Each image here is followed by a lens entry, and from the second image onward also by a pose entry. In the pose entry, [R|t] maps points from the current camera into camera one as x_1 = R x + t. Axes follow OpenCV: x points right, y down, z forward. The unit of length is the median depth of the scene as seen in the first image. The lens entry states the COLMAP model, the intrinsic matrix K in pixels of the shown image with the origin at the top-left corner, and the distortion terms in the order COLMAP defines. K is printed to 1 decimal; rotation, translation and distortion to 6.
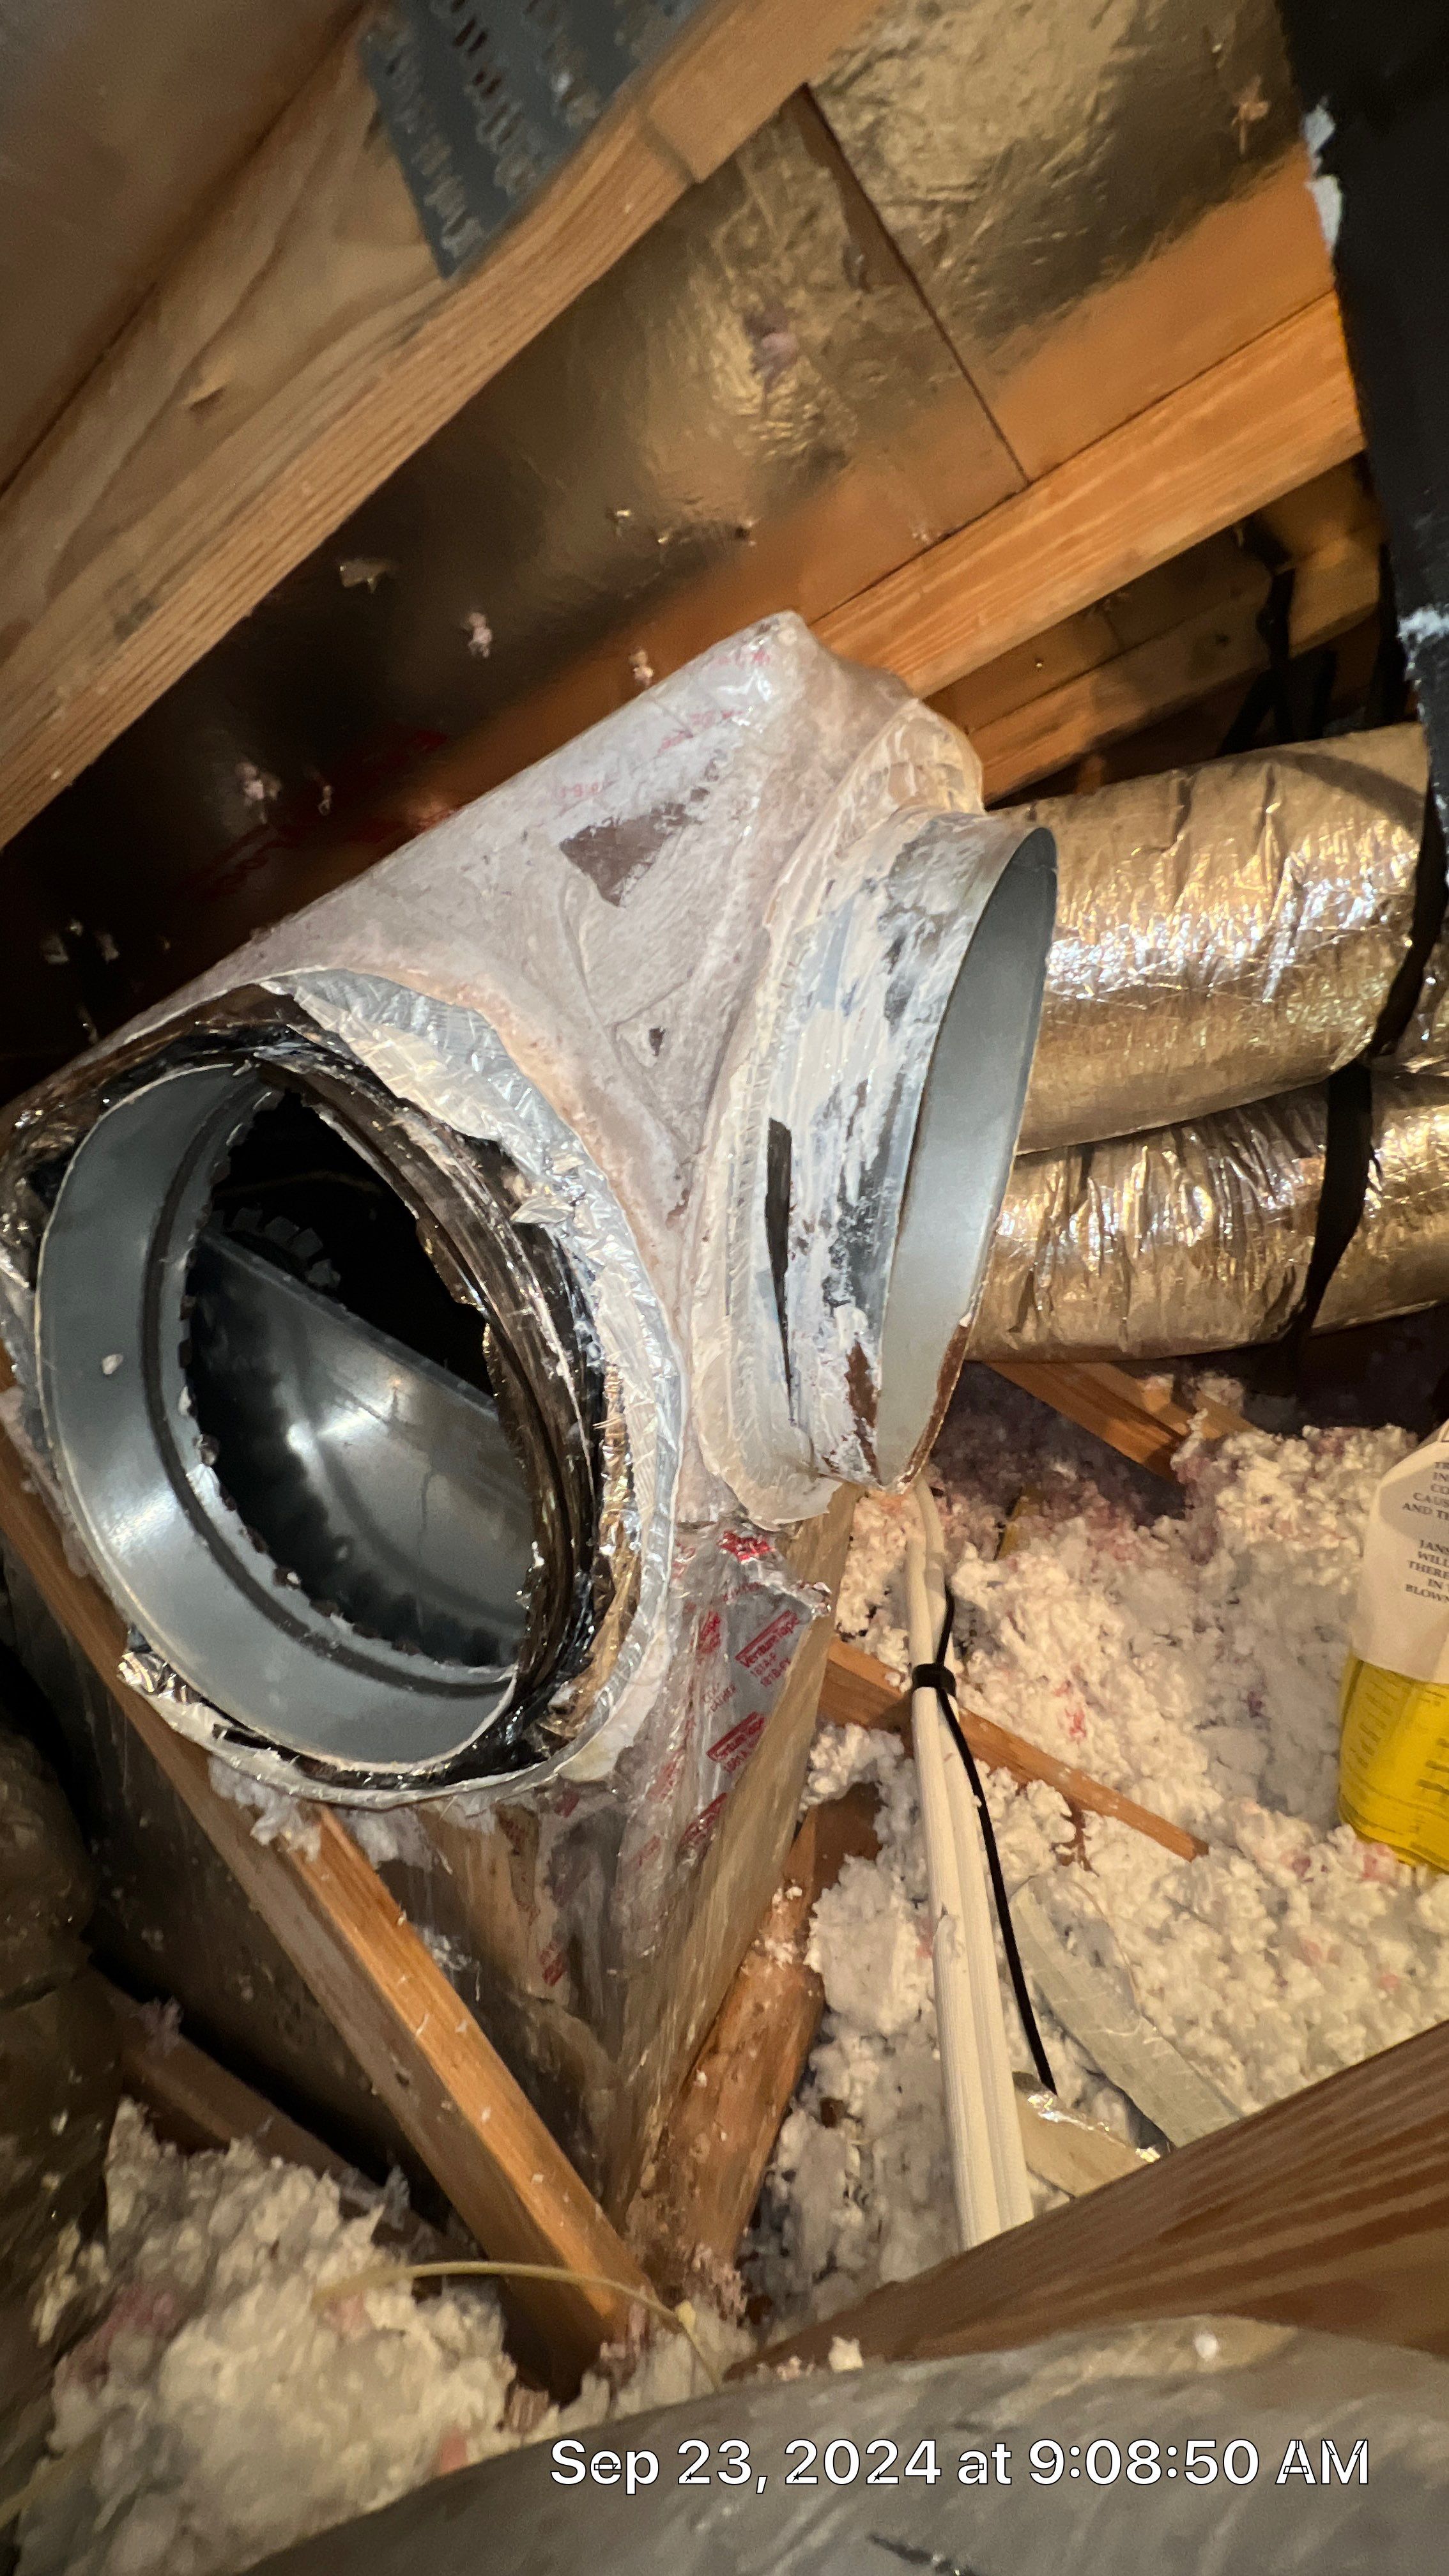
lens RADIAL K [[1035.8, 0, 719.5], [0, 1035.8, 1278.7], [0, 0, 1]] dist [-0.002250, 0.000269]
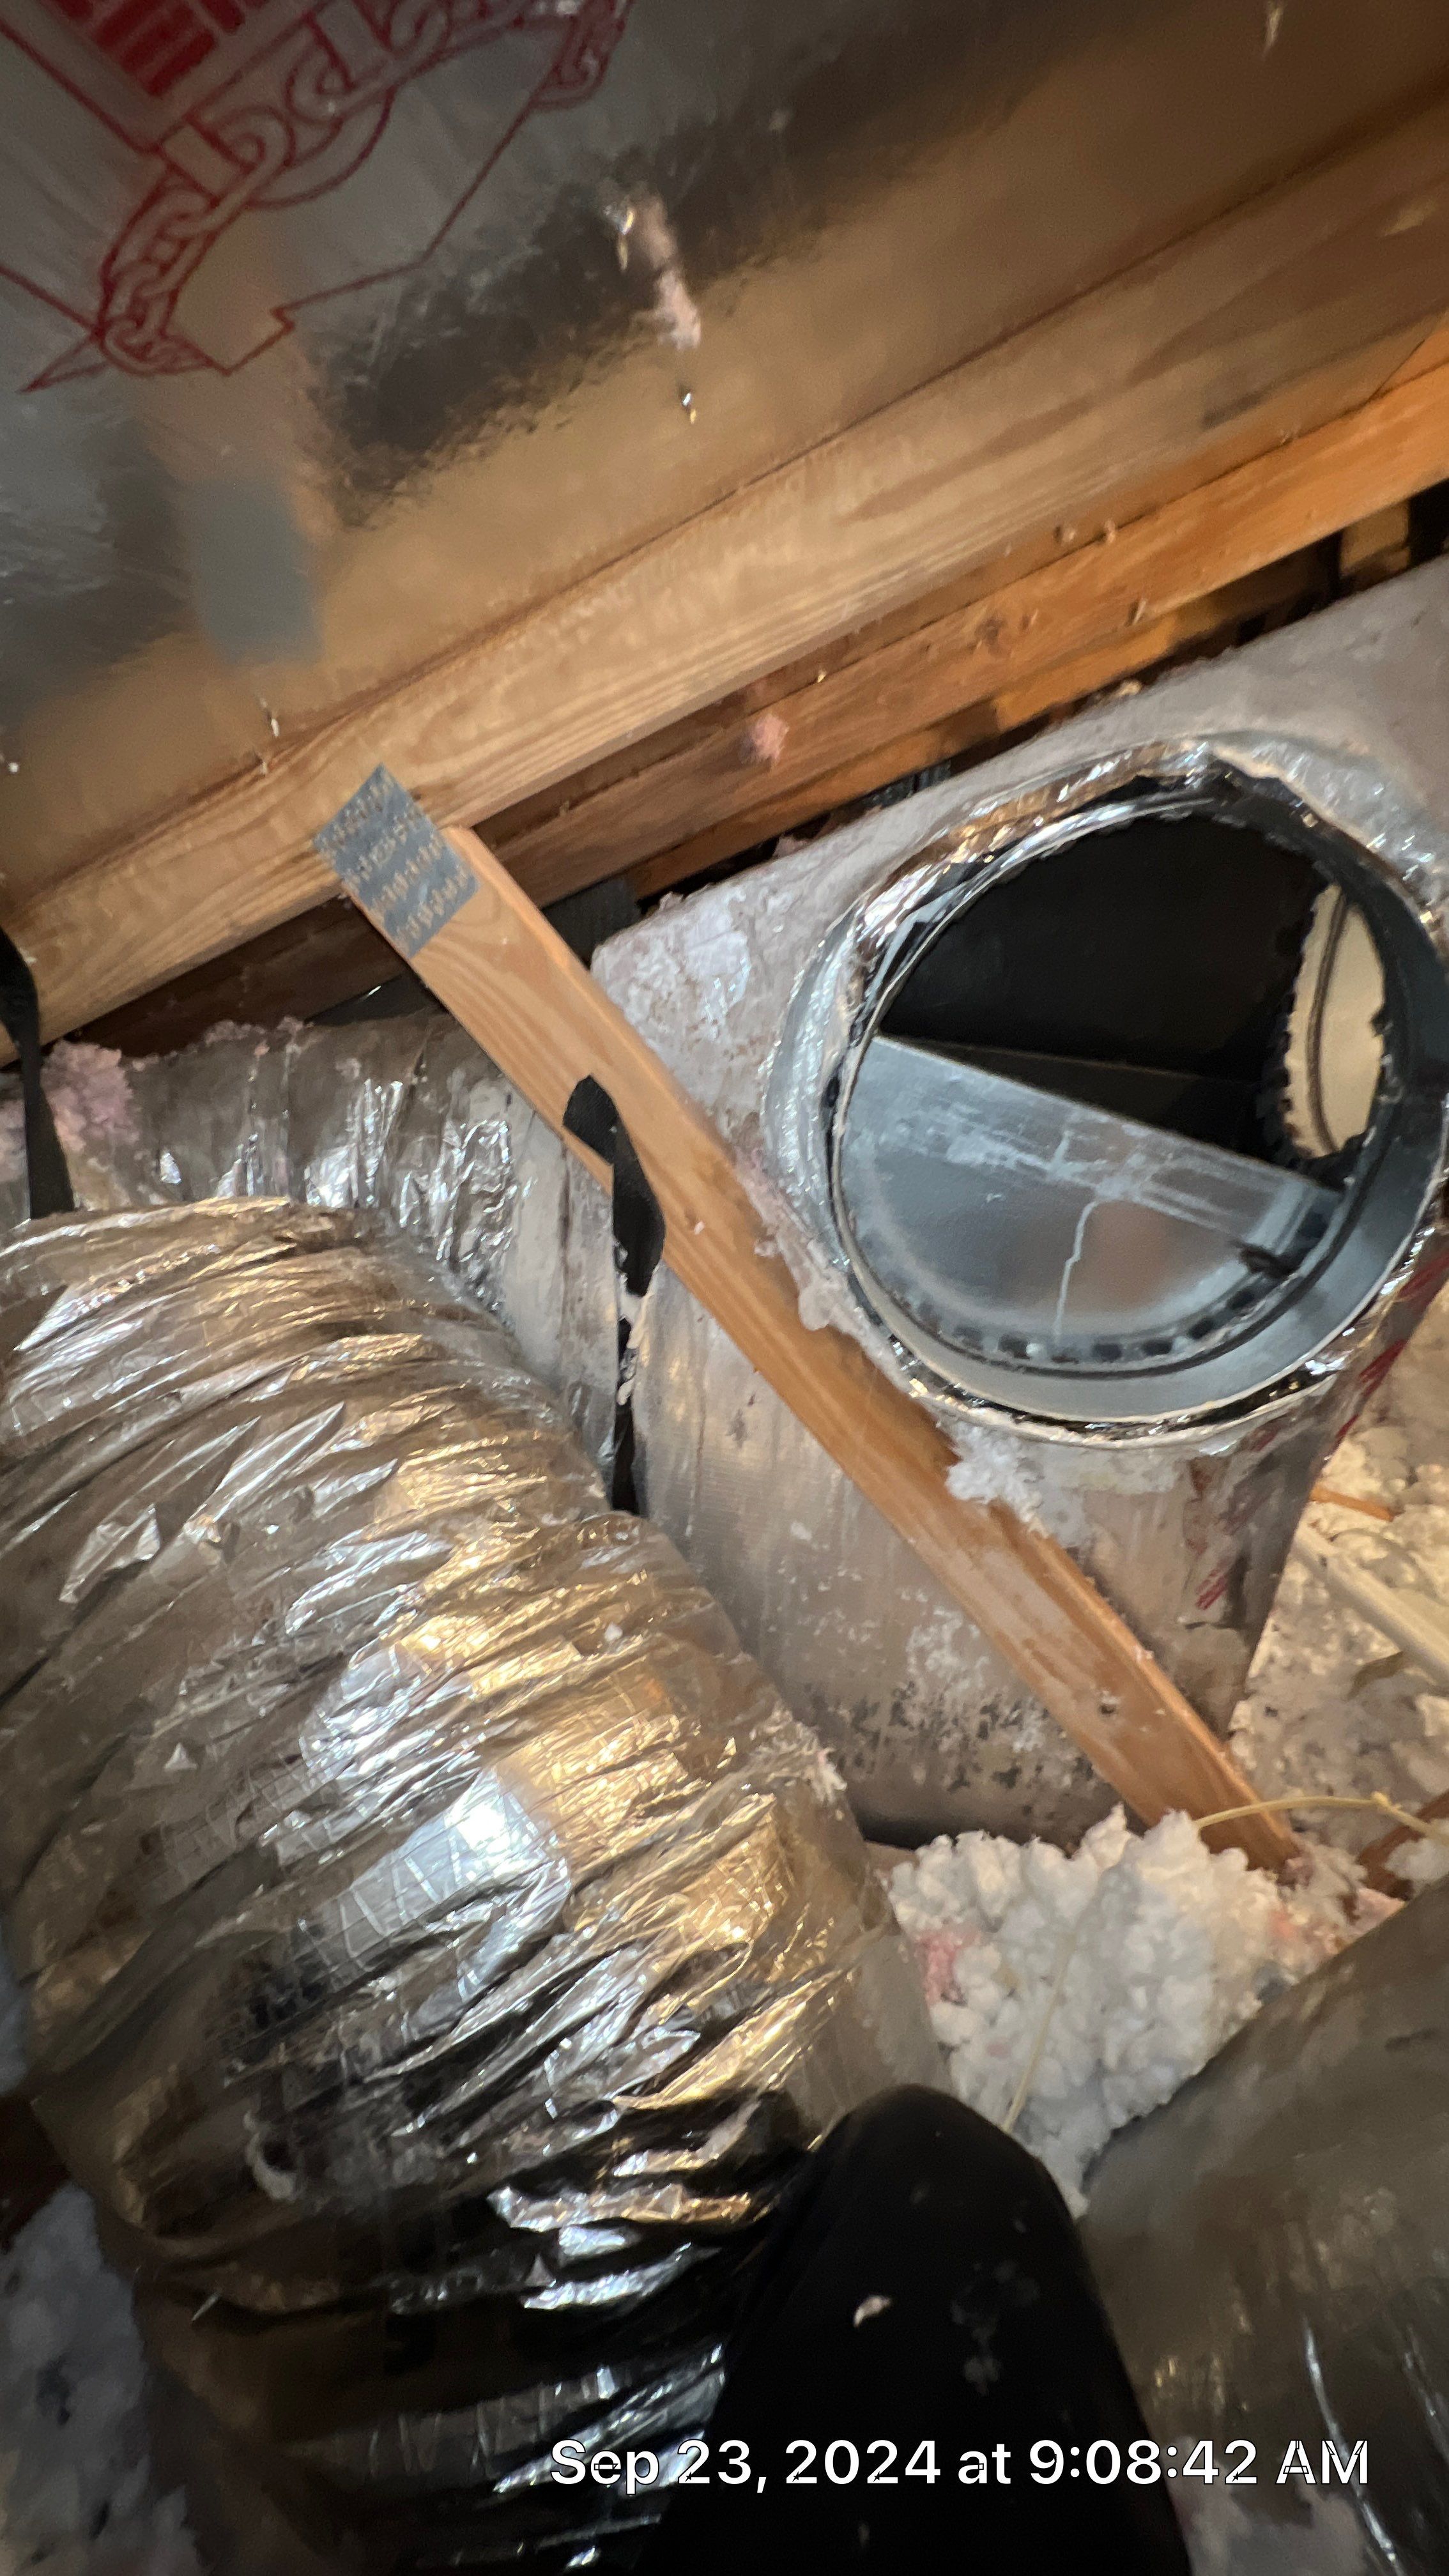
lens RADIAL K [[1035.8, 0, 719.5], [0, 1035.8, 1278.7], [0, 0, 1]] dist [-0.002250, 0.000269]
pose [[0.956902, -0.108430, 0.269408, -0.958201], [0.097057, 0.993746, 0.055224, 0.154153], [-0.273711, -0.026696, 0.961441, -0.024882]]
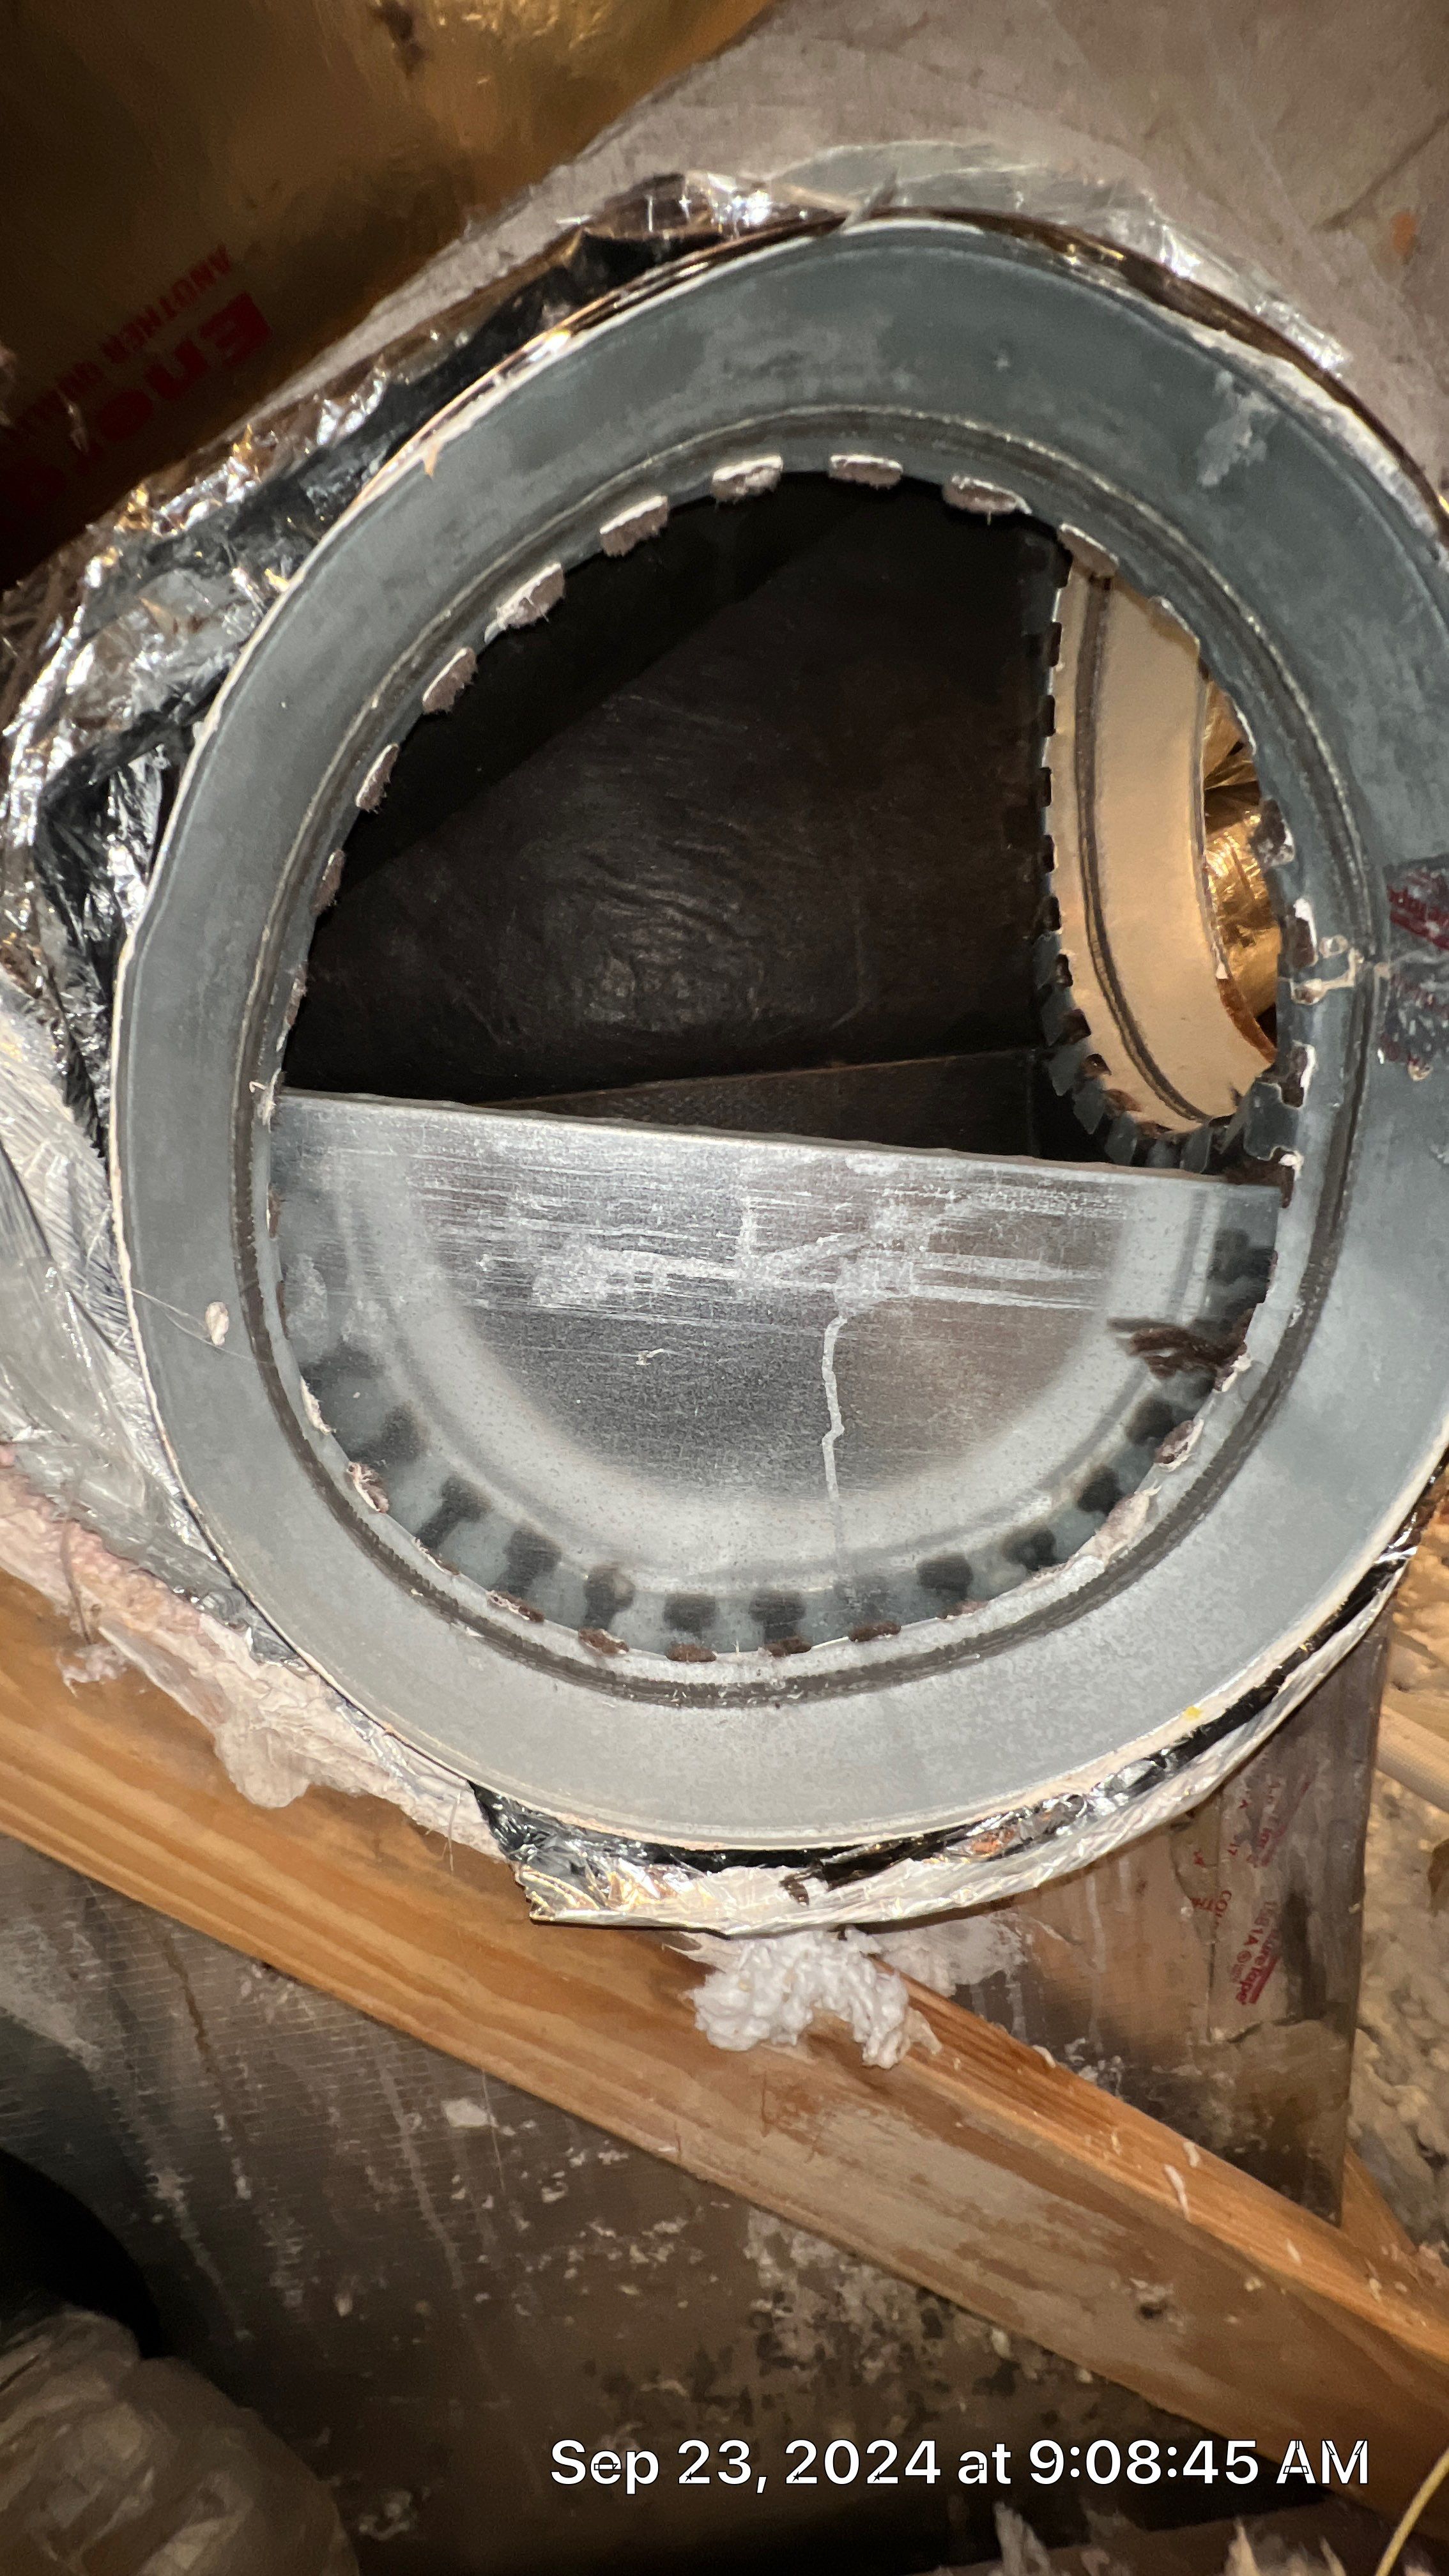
lens RADIAL K [[1035.8, 0, 719.5], [0, 1035.8, 1278.7], [0, 0, 1]] dist [-0.002250, 0.000269]
pose [[0.840133, -0.315387, 0.441256, -0.556566], [0.349222, 0.937027, 0.004833, 0.127995], [-0.414994, 0.150036, 0.897368, 0.460346]]
